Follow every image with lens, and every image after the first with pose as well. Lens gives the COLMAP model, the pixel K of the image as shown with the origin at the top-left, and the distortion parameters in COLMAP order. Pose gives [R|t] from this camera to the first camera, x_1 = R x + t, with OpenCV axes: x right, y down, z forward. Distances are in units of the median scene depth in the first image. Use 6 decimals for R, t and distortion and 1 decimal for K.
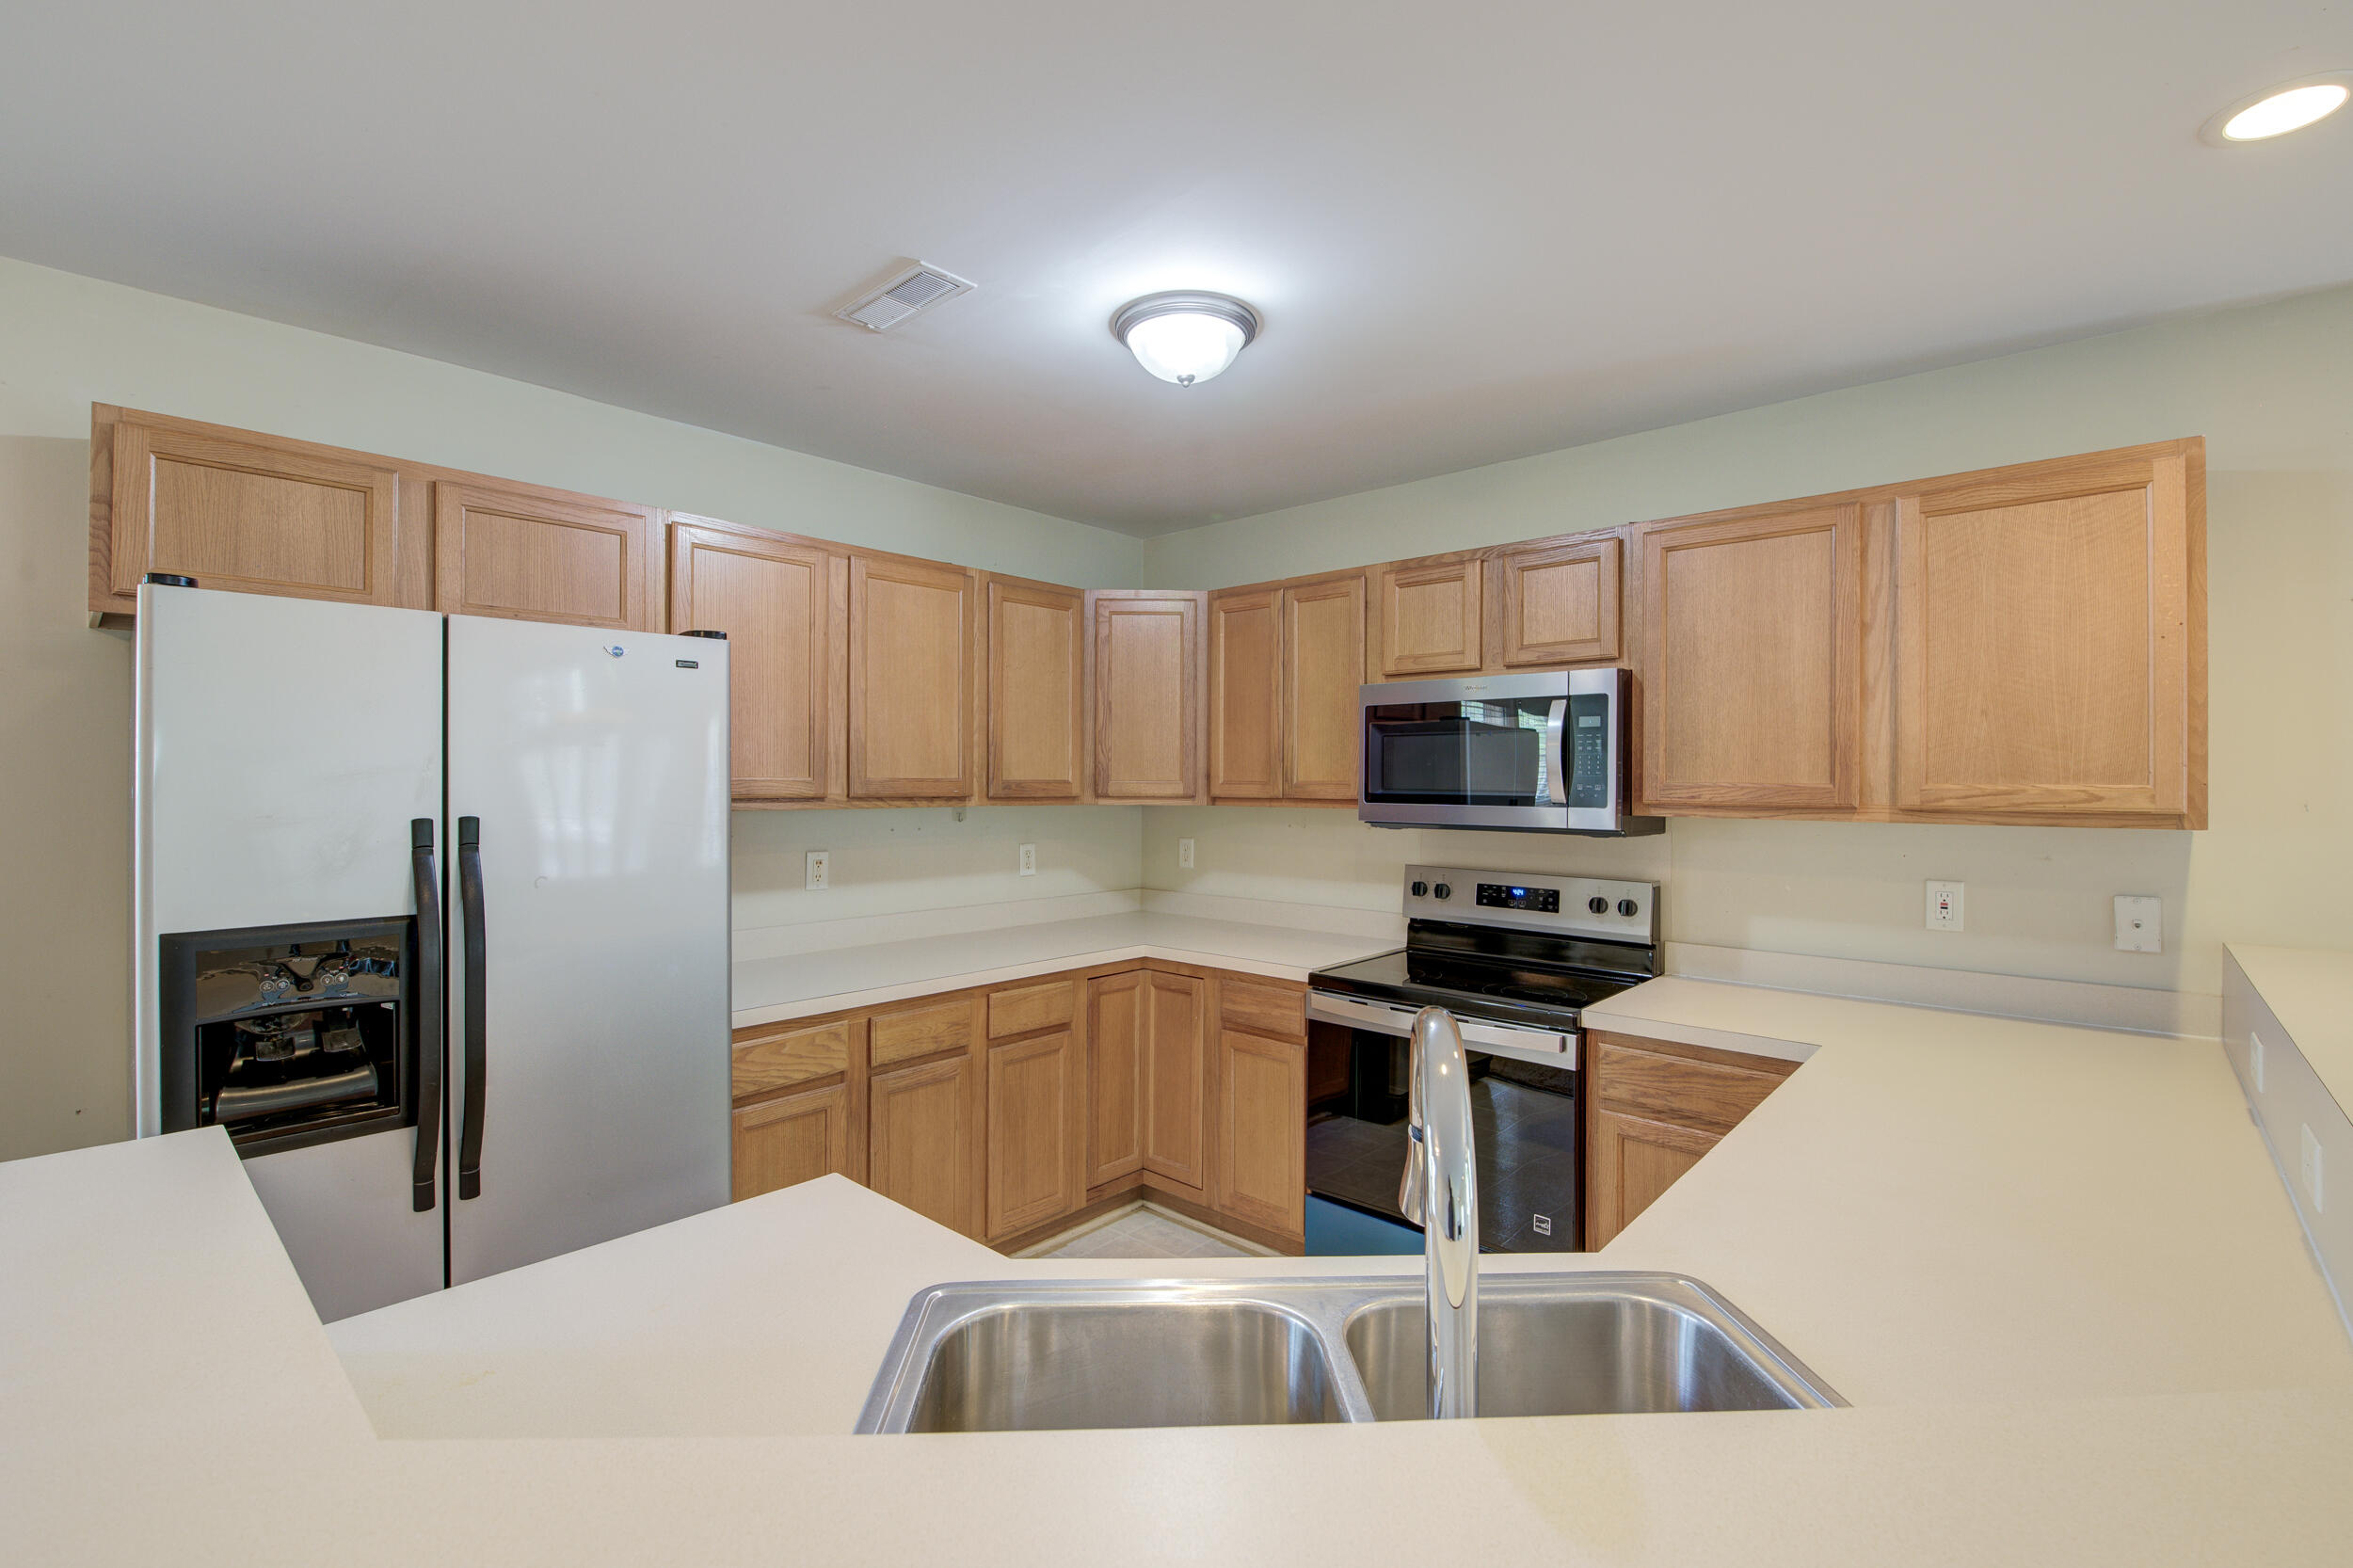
lens RADIAL K [[1034.1, 0, 1188.1], [0, 1034.1, 779.9], [0, 0, 1]] dist [-0.010935, -0.002903]
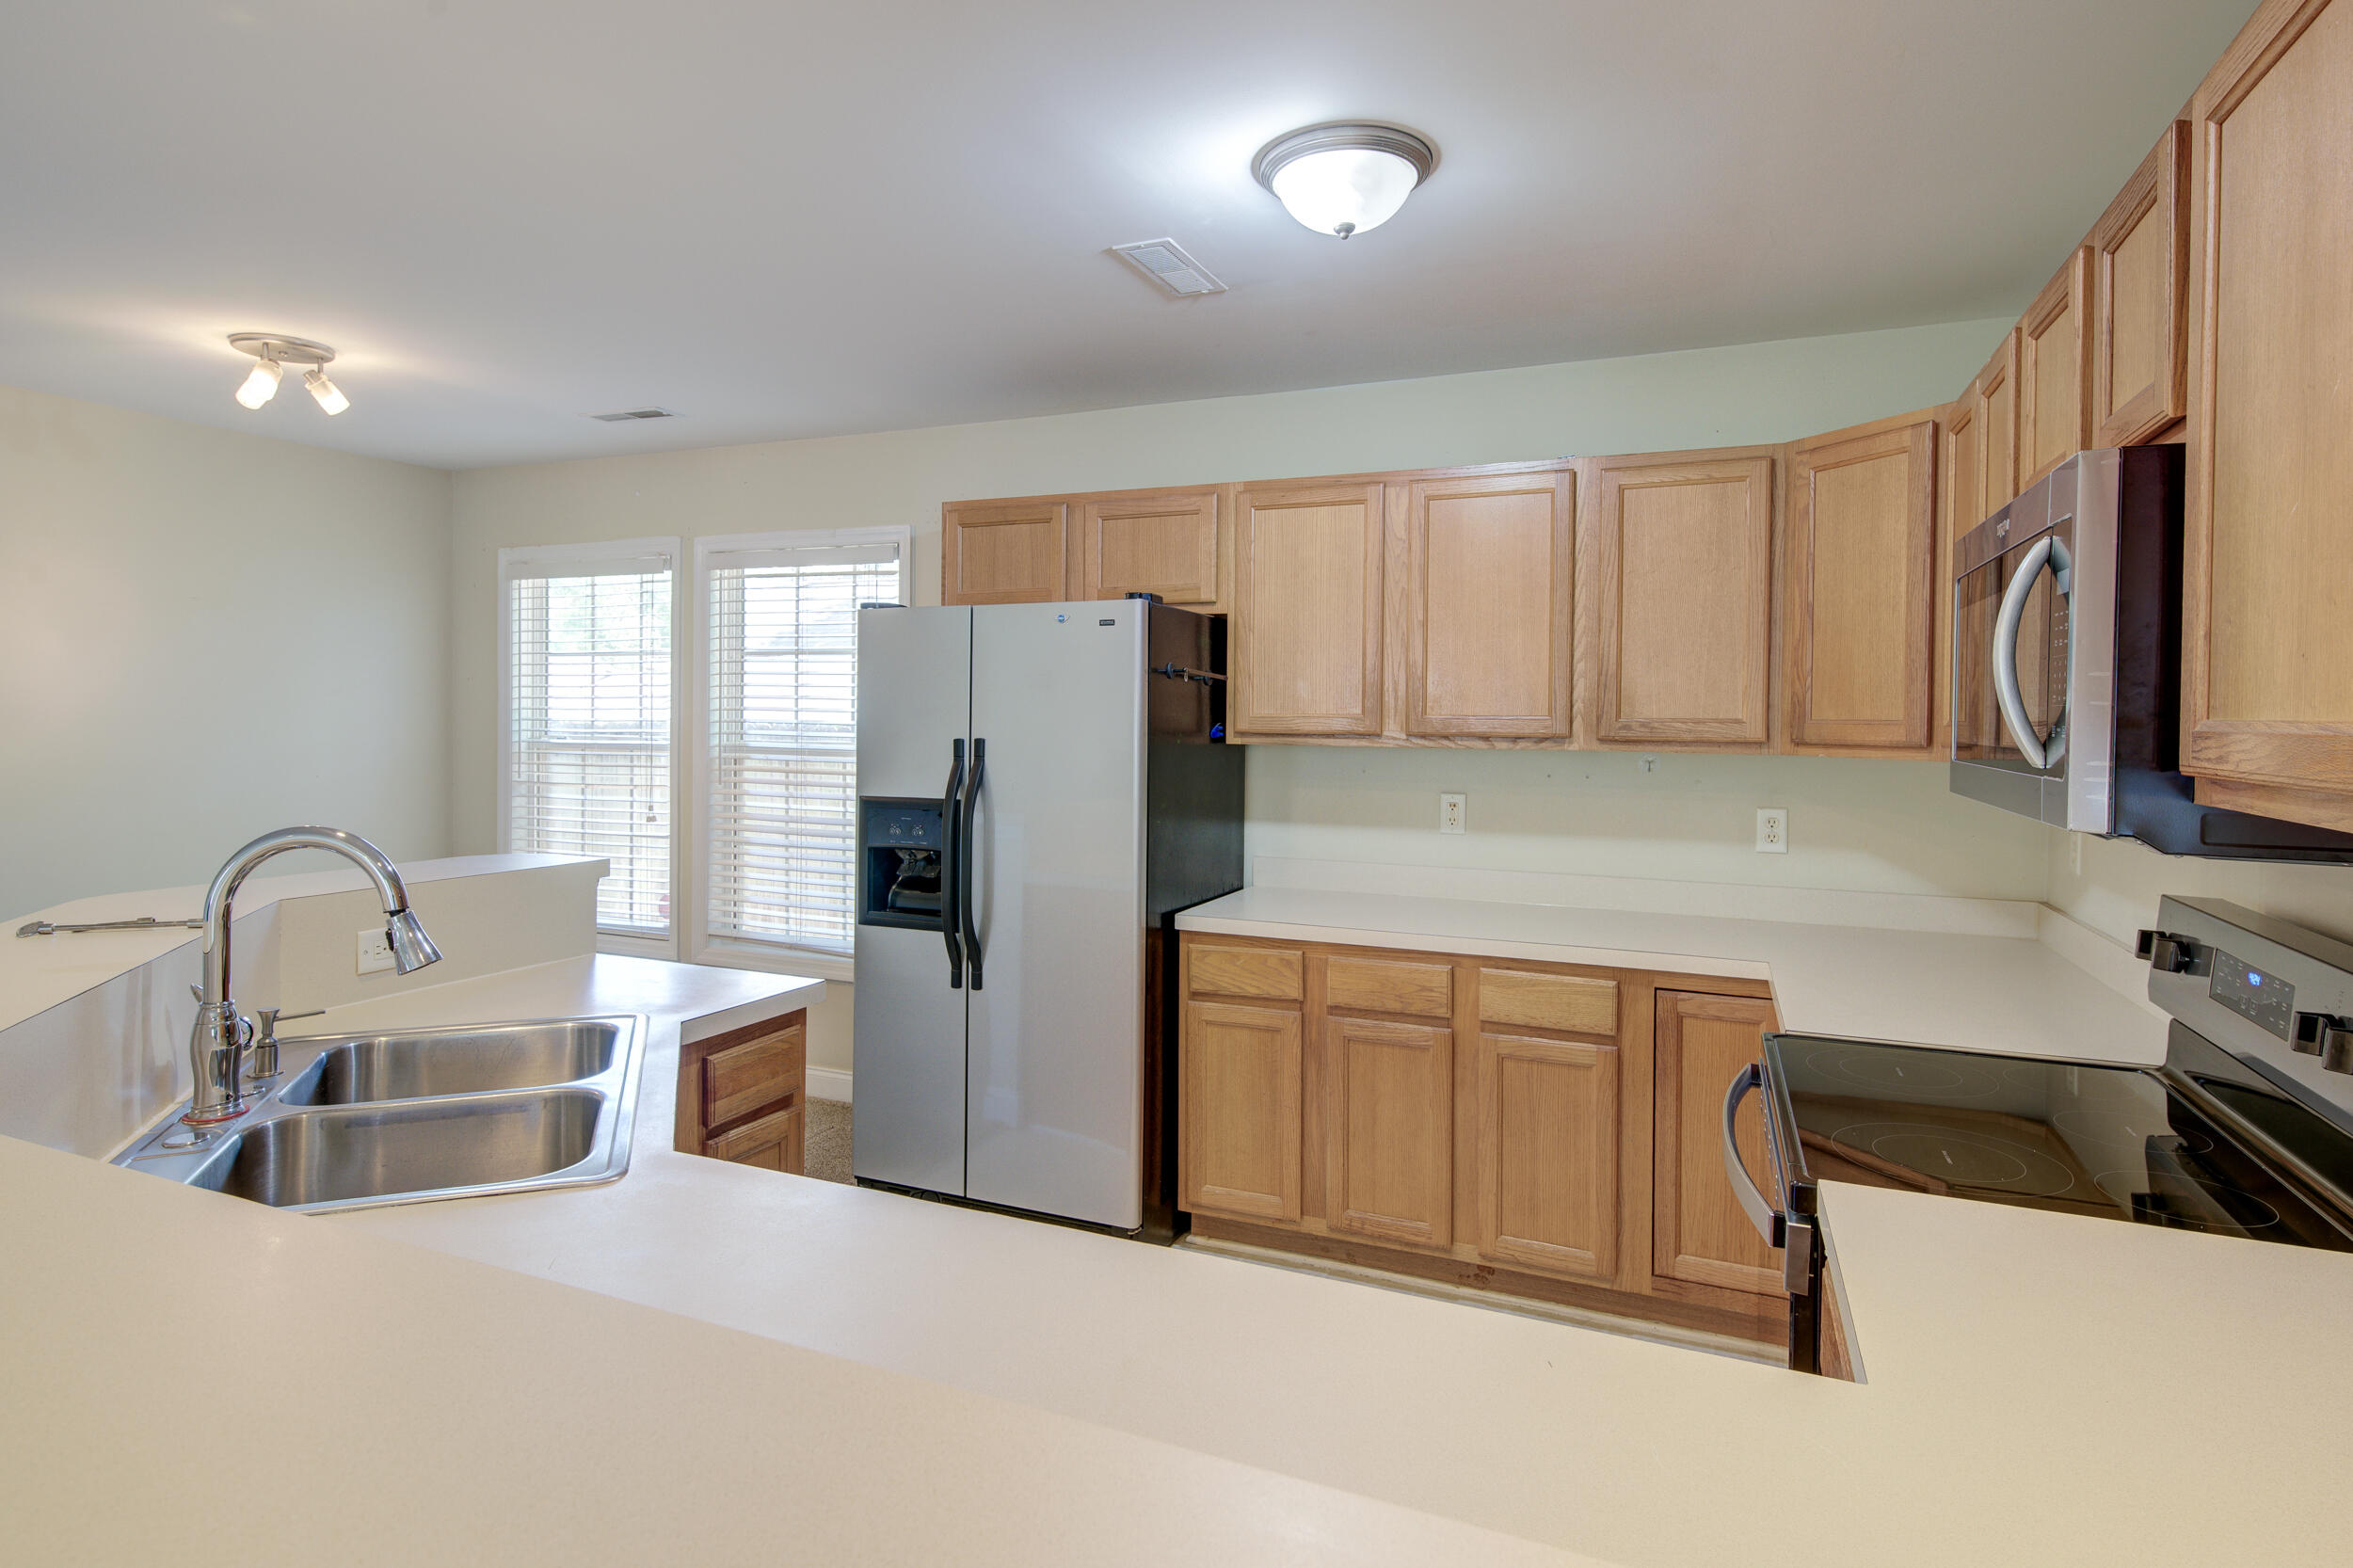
lens RADIAL K [[1247.8, 0, 1172.7], [0, 1247.8, 725.3], [0, 0, 1]] dist [0.006723, 0.000555]
pose [[0.312326, 0.007584, -0.949945, 0.701677], [-0.006697, 0.999961, 0.005782, 0.002711], [0.949951, 0.004556, 0.312365, 0.431715]]
